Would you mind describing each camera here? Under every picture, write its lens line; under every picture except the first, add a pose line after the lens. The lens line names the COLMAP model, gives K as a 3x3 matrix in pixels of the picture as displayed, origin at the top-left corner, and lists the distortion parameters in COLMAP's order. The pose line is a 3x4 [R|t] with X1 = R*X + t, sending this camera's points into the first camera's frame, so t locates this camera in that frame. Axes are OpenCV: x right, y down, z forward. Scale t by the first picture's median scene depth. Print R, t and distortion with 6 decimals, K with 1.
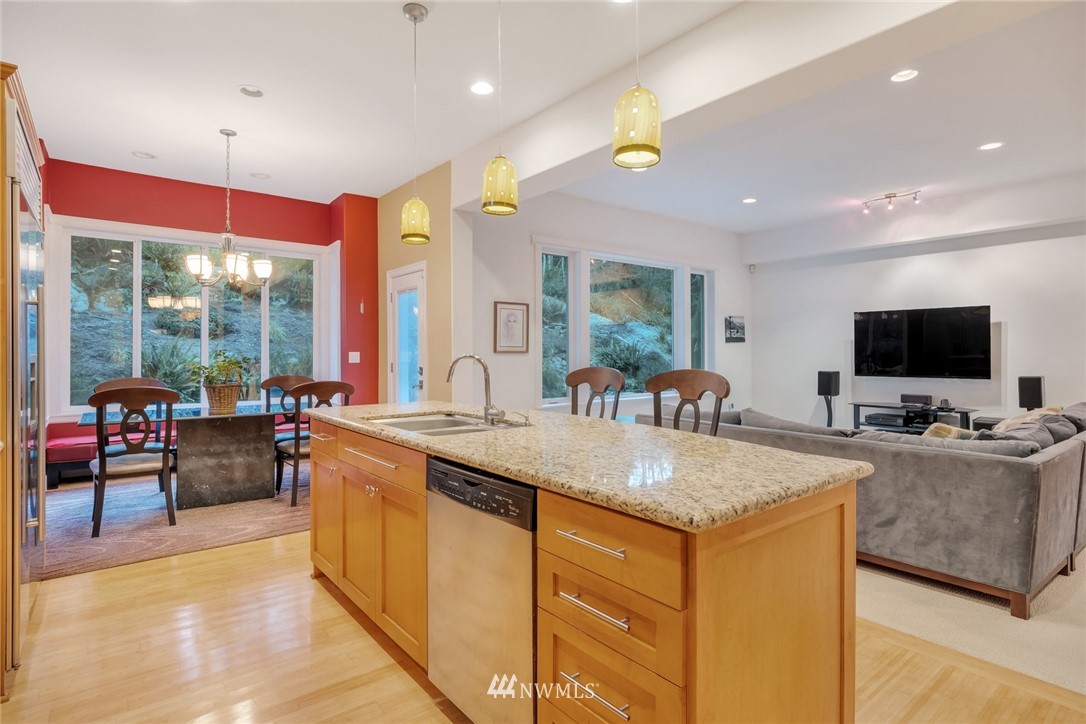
lens RADIAL K [[558.7, 0, 542.7], [0, 558.7, 353.1], [0, 0, 1]] dist [-0.002300, -0.003606]
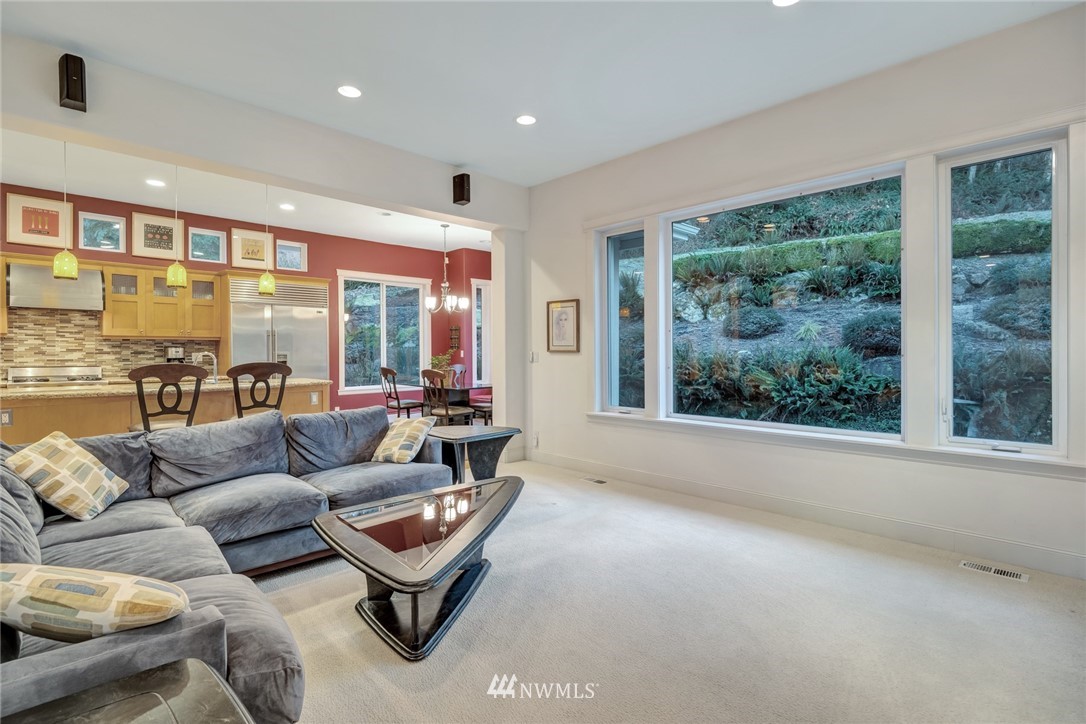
lens RADIAL K [[526.3, 0, 552.1], [0, 526.3, 356.6], [0, 0, 1]] dist [0.000486, -0.000932]
pose [[0.115146, 0.012314, -0.993272, 0.855694], [-0.000570, 0.999924, 0.012330, -0.003874], [0.993348, -0.000854, 0.115144, 0.874657]]
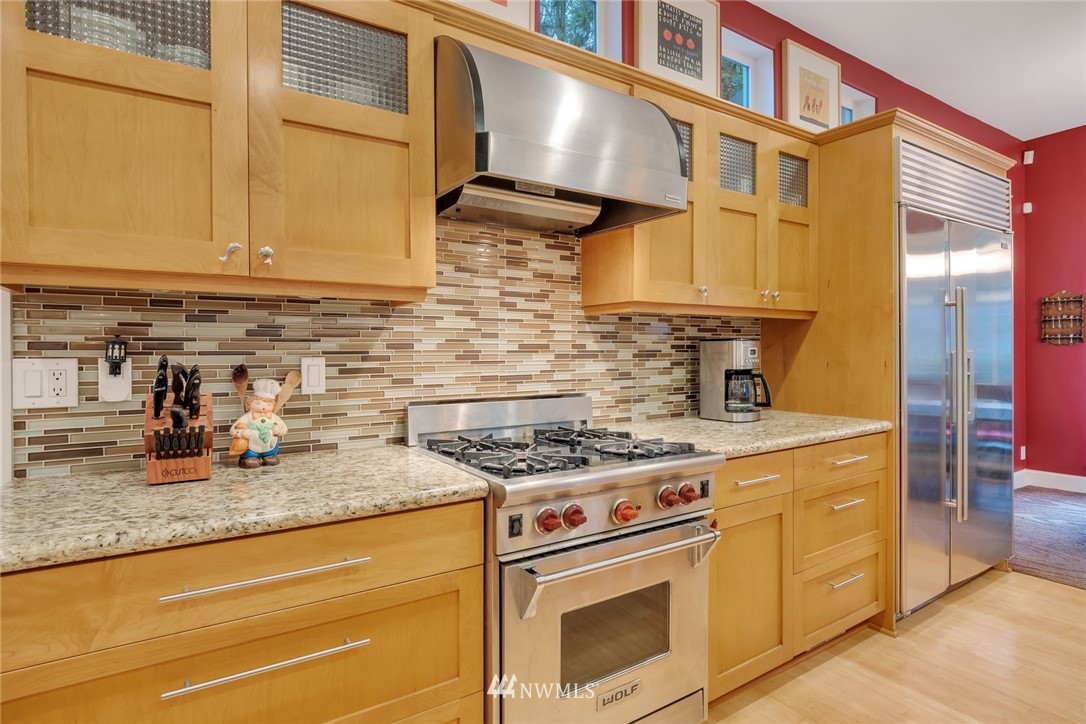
lens RADIAL K [[558.7, 0, 541.4], [0, 558.7, 356.9], [0, 0, 1]] dist [-0.002300, -0.003606]
pose [[-0.110133, 0.010776, -0.993858, 0.105876], [0.005900, 0.999931, 0.010188, -0.001025], [0.993899, -0.004742, -0.110189, 0.122480]]
